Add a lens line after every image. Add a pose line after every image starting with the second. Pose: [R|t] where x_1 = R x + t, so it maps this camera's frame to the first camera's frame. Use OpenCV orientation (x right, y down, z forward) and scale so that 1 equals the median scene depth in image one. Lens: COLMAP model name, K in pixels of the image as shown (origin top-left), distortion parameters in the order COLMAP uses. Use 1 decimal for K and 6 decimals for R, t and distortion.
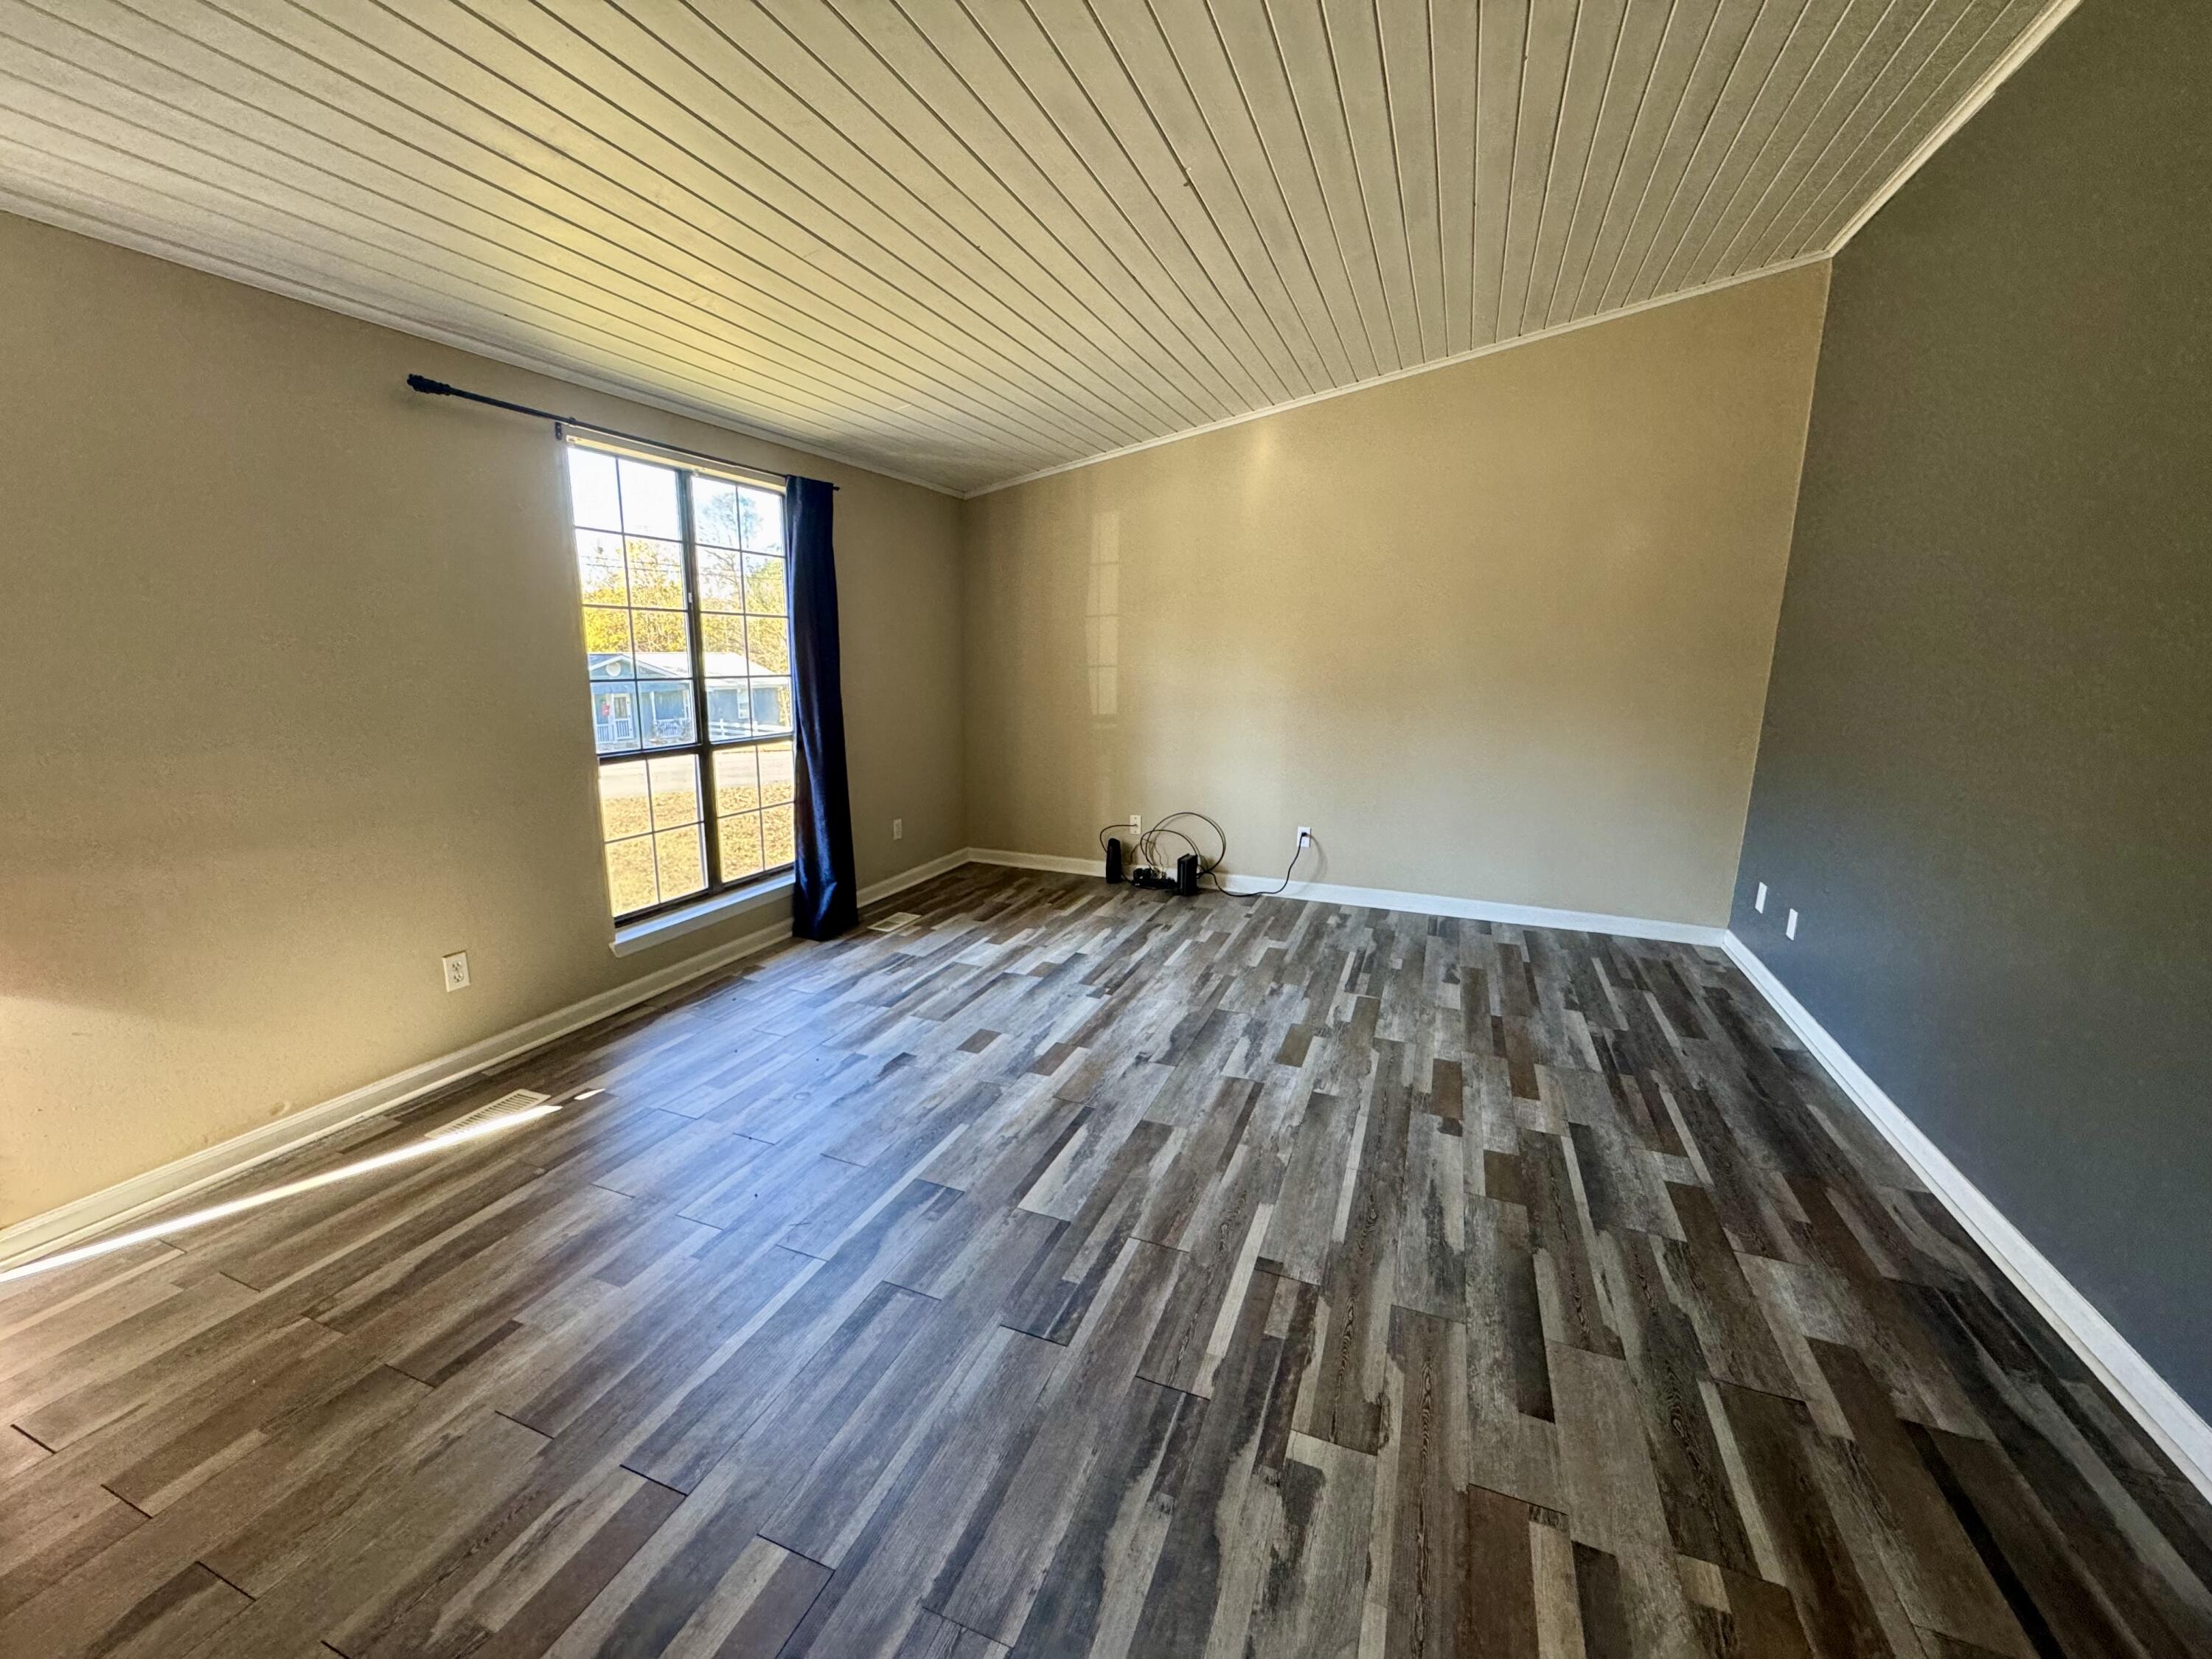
lens RADIAL K [[884.6, 0, 1102.9], [0, 884.6, 828.9], [0, 0, 1]] dist [-0.002565, 0.000437]
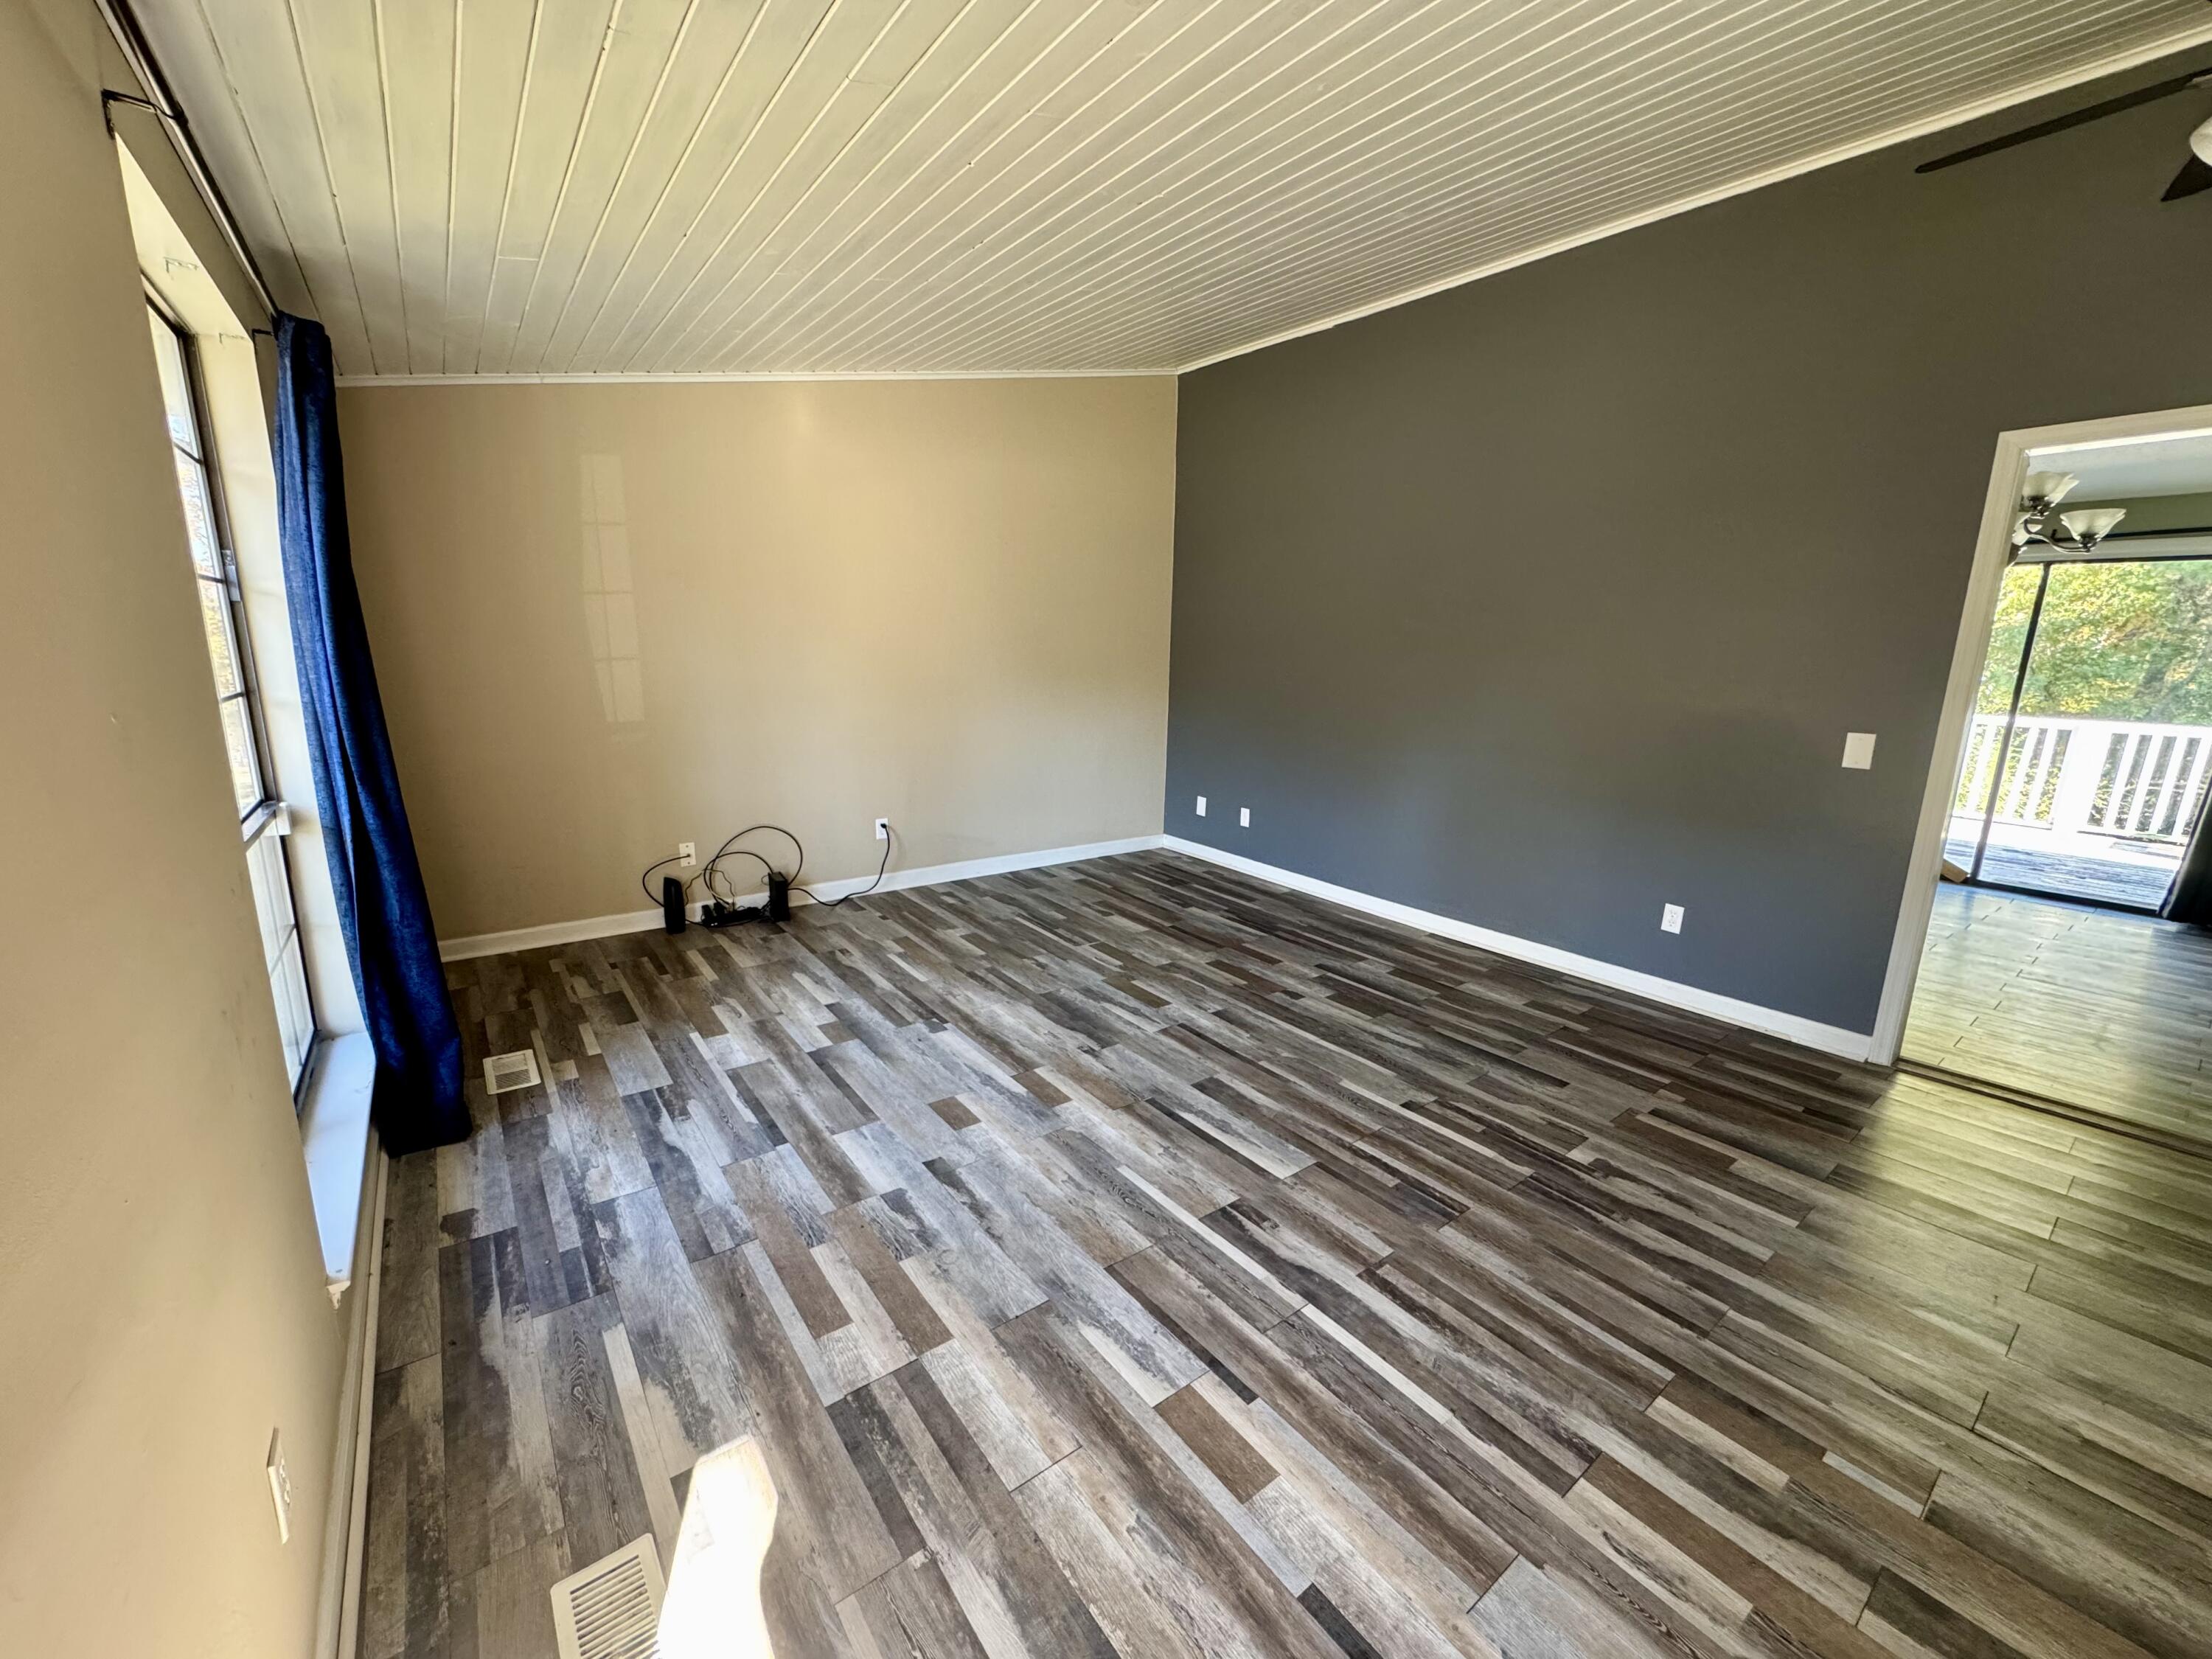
lens RADIAL K [[884.6, 0, 1104.9], [0, 884.6, 831.6], [0, 0, 1]] dist [-0.002565, 0.000437]
pose [[0.522886, -0.185190, 0.832043, -0.712149], [0.157293, 0.980314, 0.119342, -0.101596], [-0.837765, 0.068472, 0.541721, 0.398258]]
